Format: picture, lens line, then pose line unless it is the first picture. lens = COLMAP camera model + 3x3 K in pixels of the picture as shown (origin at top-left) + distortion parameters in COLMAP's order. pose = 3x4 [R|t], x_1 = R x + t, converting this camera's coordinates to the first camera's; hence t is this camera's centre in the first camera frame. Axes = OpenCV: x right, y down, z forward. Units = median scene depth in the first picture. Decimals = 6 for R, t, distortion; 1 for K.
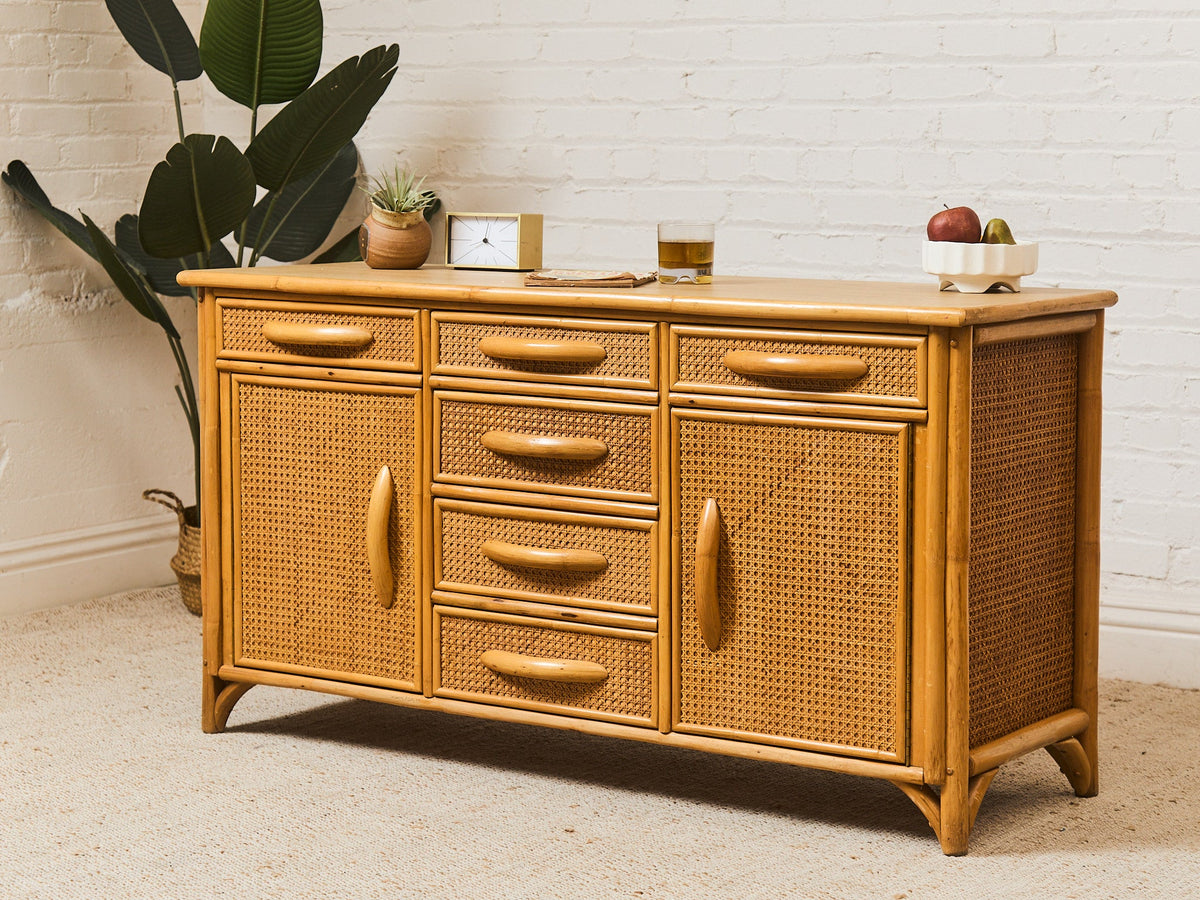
lens RADIAL K [[2927.7, 0, 600.0], [0, 2927.7, 450.0], [0, 0, 1]] dist [0.017670, 0.118326]
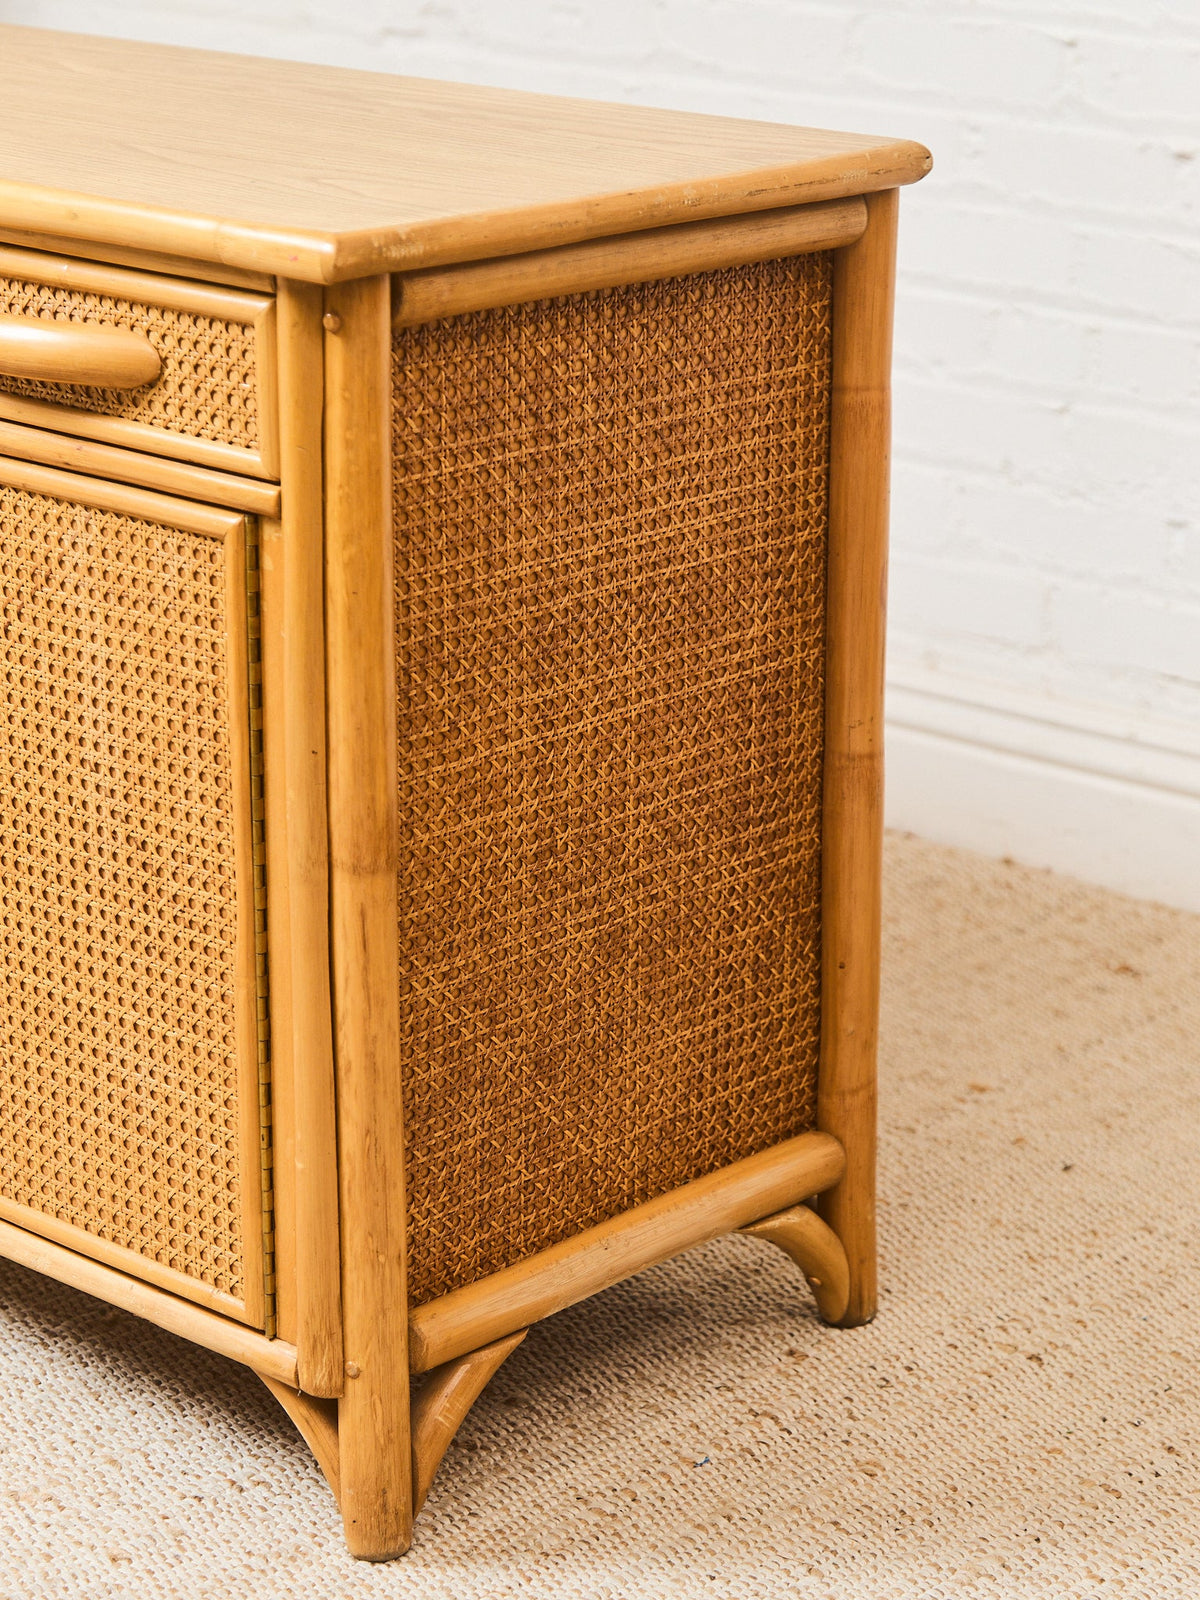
lens RADIAL K [[3903.7, 0, 600.0], [0, 3903.7, 800.0], [0, 0, 1]] dist [0.017670, 0.118326]
pose [[0.989891, 0.048823, -0.133165, 0.203272], [-0.022750, 0.981386, 0.190695, -0.065656], [0.139997, -0.185738, 0.972575, 0.453399]]
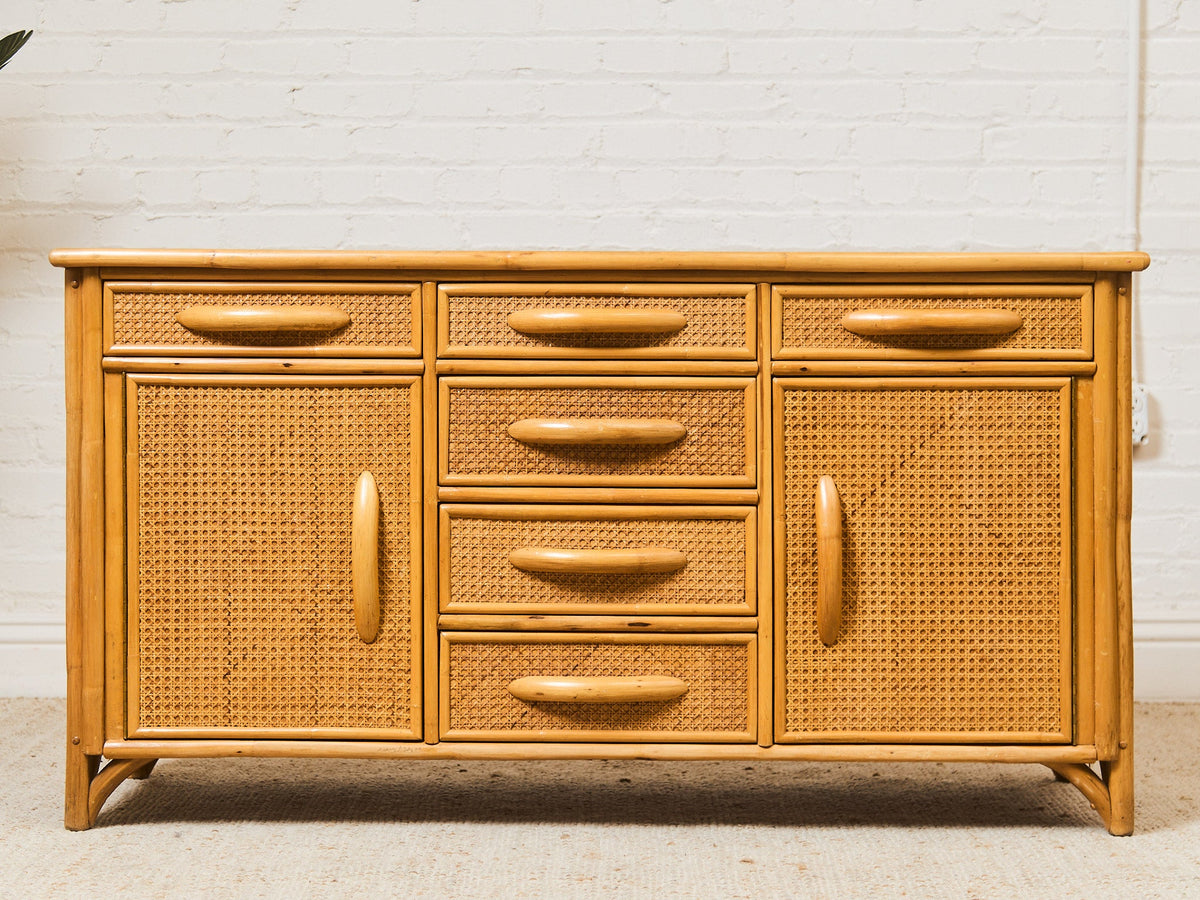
lens RADIAL K [[2661.6, 0, 605.6], [0, 2661.6, 353.1], [0, 0, 1]] dist [0.009914, 0.125133]
pose [[0.831532, -0.004260, 0.555461, -0.455291], [0.065635, 0.993719, -0.090636, 0.046960], [-0.551586, 0.111825, 0.826588, 0.337908]]
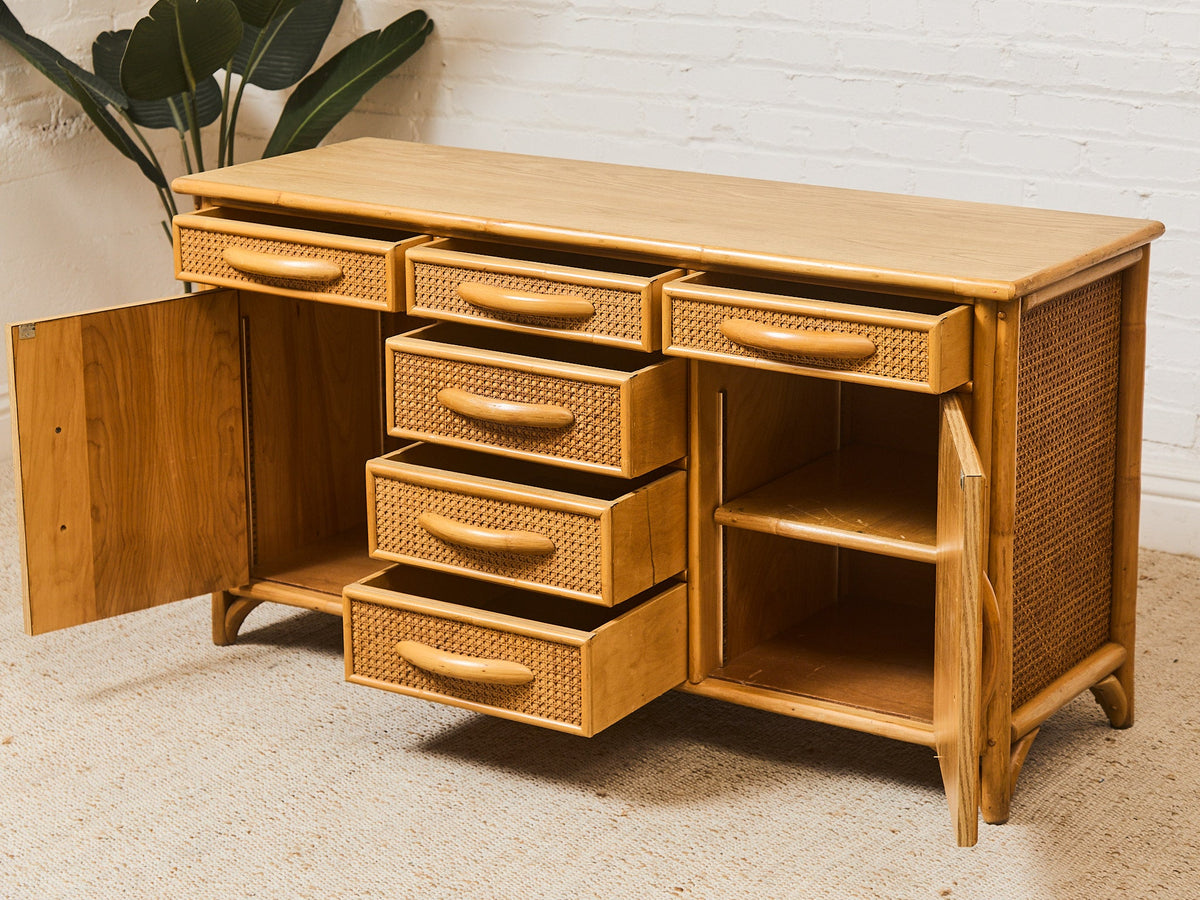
lens RADIAL K [[2915.6, 0, 619.6], [0, 2915.6, 445.4], [0, 0, 1]] dist [0.043023, -0.370223]
pose [[0.999645, -0.014752, 0.022165, -0.023039], [0.011180, 0.988100, 0.153404, -0.127951], [-0.024164, -0.153102, 0.987915, 0.050400]]
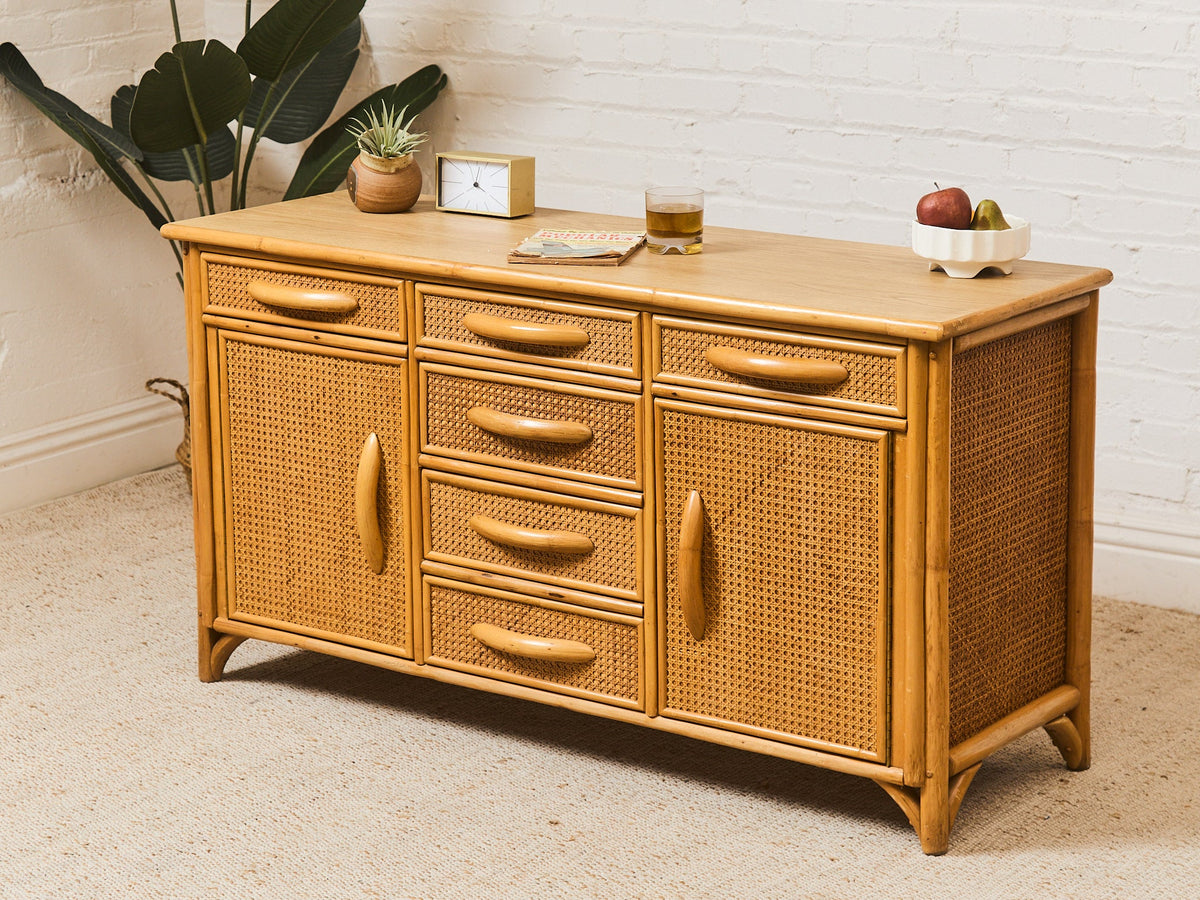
lens RADIAL K [[3162.4, 0, 600.0], [0, 3162.4, 450.0], [0, 0, 1]] dist [0.013825, 0.024406]
pose [[0.999496, -0.004796, -0.031392, 0.037915], [0.008621, 0.992386, 0.122867, -0.123336], [0.030564, -0.123076, 0.991927, -0.058143]]
